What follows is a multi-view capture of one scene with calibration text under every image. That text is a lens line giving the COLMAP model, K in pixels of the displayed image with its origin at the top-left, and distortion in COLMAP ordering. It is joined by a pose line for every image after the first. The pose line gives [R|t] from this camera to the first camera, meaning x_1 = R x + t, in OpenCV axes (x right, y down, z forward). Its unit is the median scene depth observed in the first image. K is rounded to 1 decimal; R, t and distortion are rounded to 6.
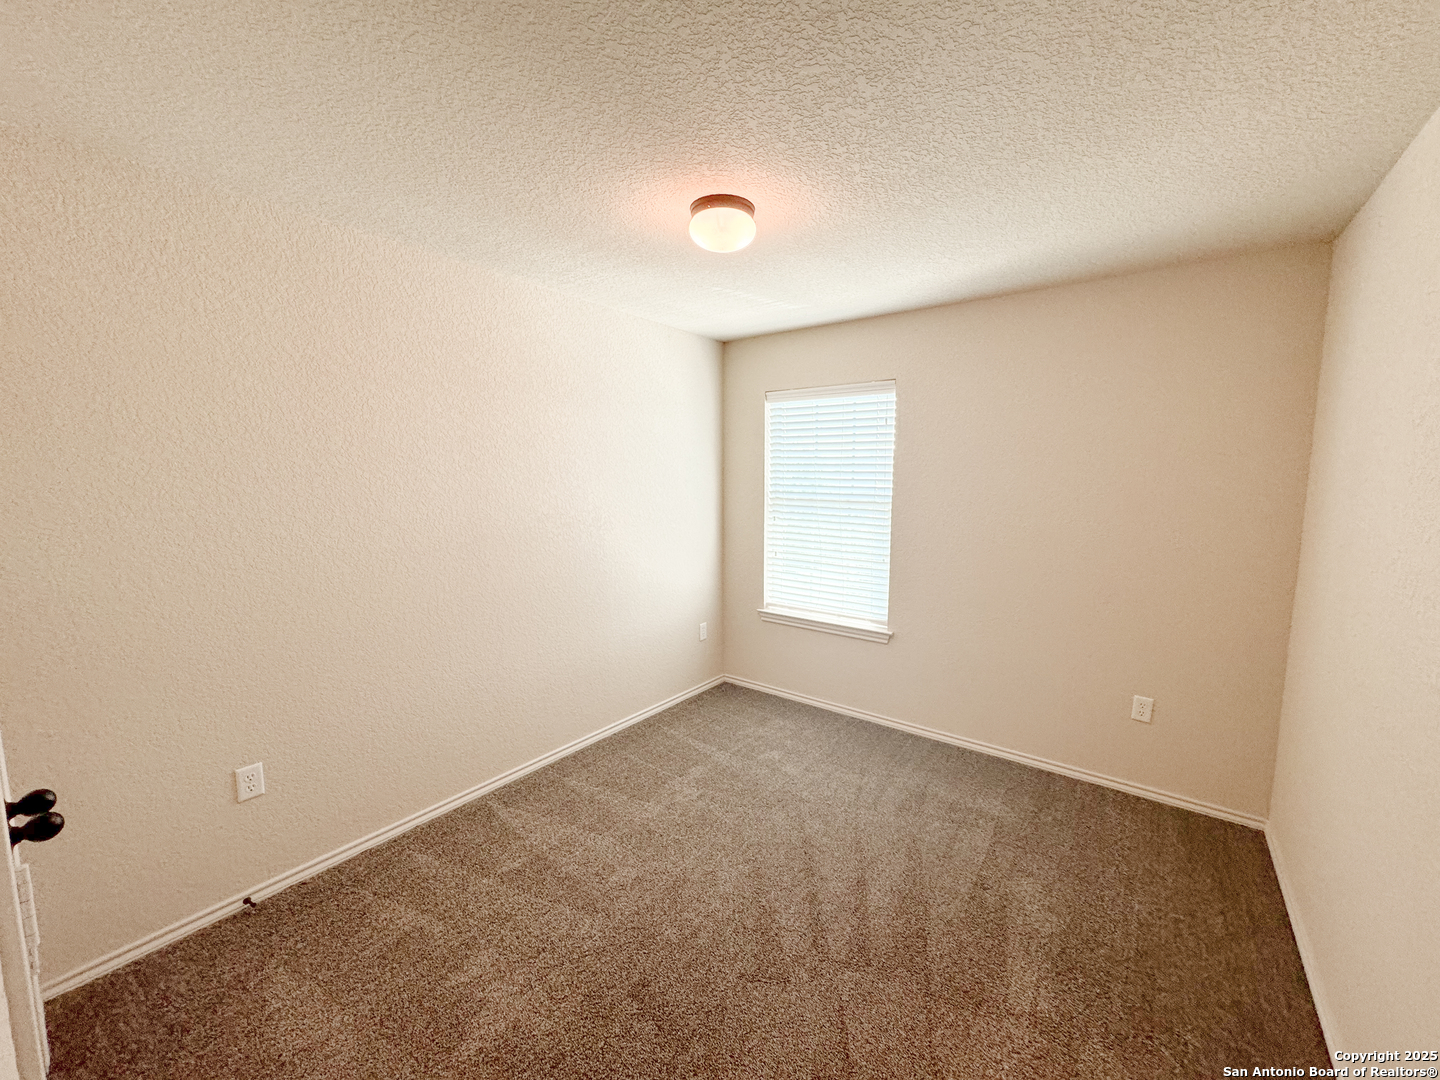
lens RADIAL K [[573.6, 0, 715.8], [0, 573.6, 549.9], [0, 0, 1]] dist [-0.001193, -0.000237]
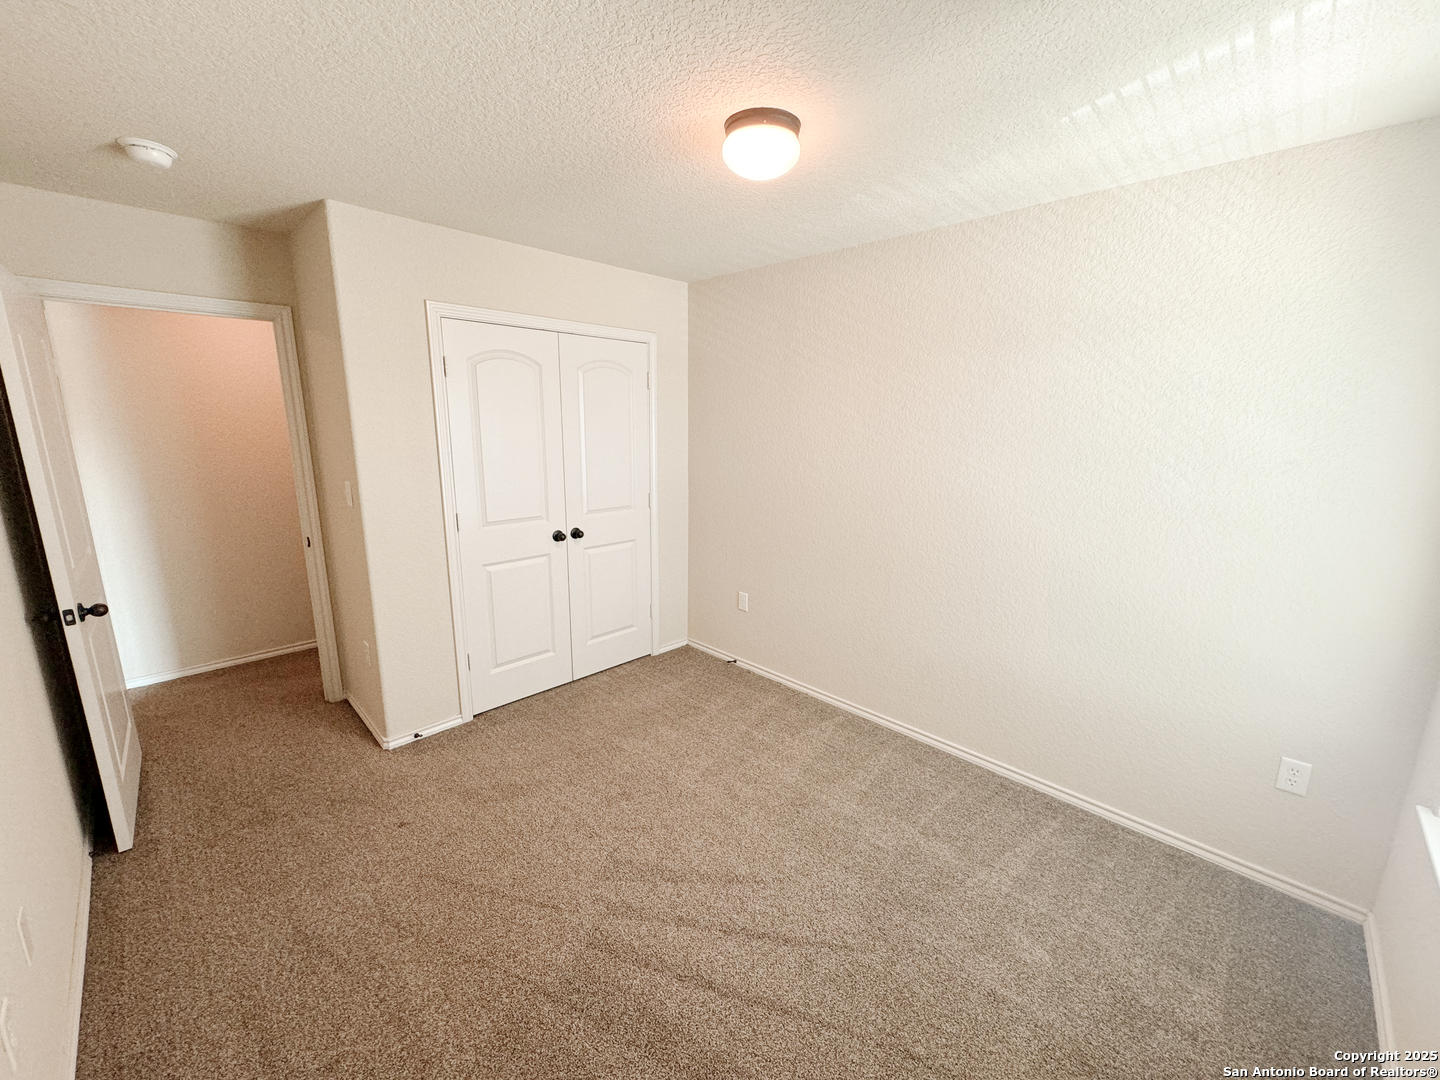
lens RADIAL K [[573.6, 0, 727.6], [0, 573.6, 552.2], [0, 0, 1]] dist [-0.001193, -0.000237]
pose [[-0.119903, 0.215844, -0.969038, 0.730808], [-0.149114, 0.961092, 0.232525, -0.129186], [0.981523, 0.172378, -0.083053, 0.840994]]
